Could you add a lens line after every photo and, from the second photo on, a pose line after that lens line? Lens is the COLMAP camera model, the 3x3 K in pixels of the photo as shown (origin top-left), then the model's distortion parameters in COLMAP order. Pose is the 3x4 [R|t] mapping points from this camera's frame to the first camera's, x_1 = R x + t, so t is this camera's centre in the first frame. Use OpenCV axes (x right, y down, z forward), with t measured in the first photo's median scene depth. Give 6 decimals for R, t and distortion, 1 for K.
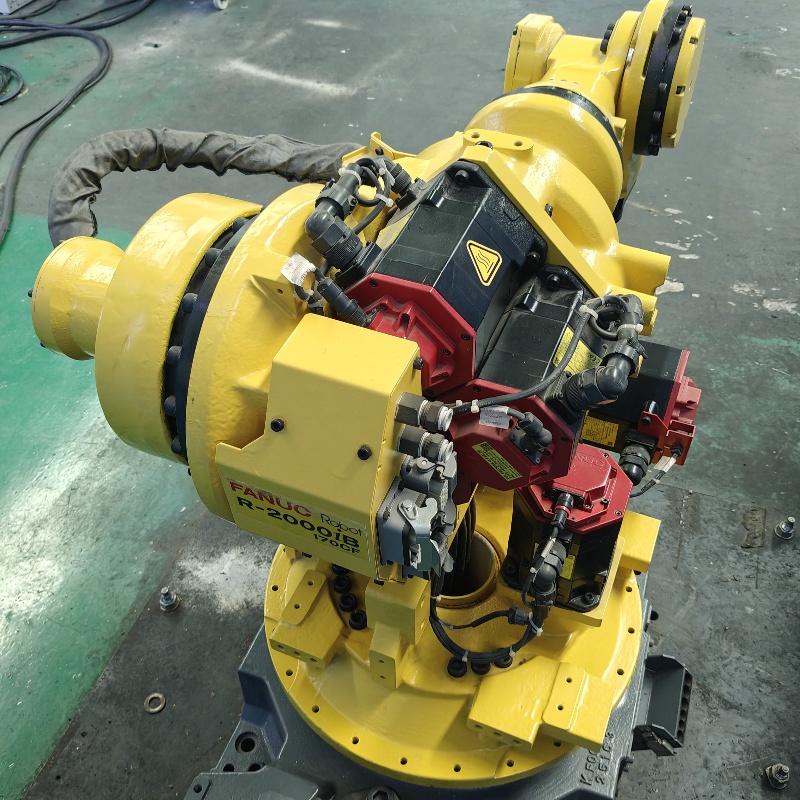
lens RADIAL K [[823.8, 0, 396.6], [0, 823.8, 404.8], [0, 0, 1]] dist [-0.024697, 0.000000]
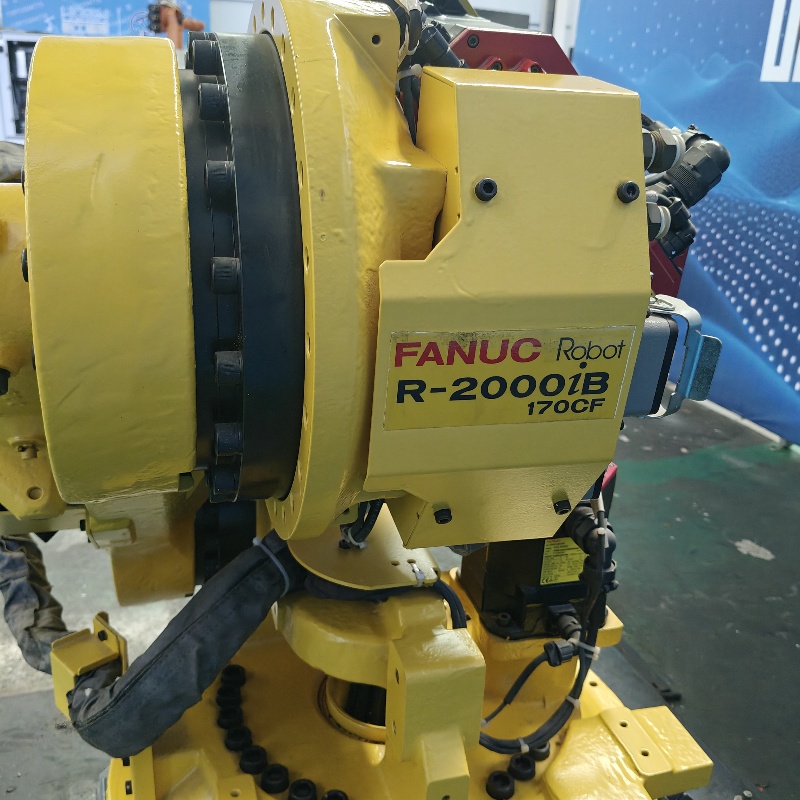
lens RADIAL K [[823.8, 0, 426.6], [0, 823.8, 373.1], [0, 0, 1]] dist [-0.024697, 0.000000]
pose [[0.754885, -0.161936, 0.635551, -0.264636], [0.401547, 0.880301, -0.252646, 0.126758], [-0.518564, 0.445923, 0.729551, 0.296237]]
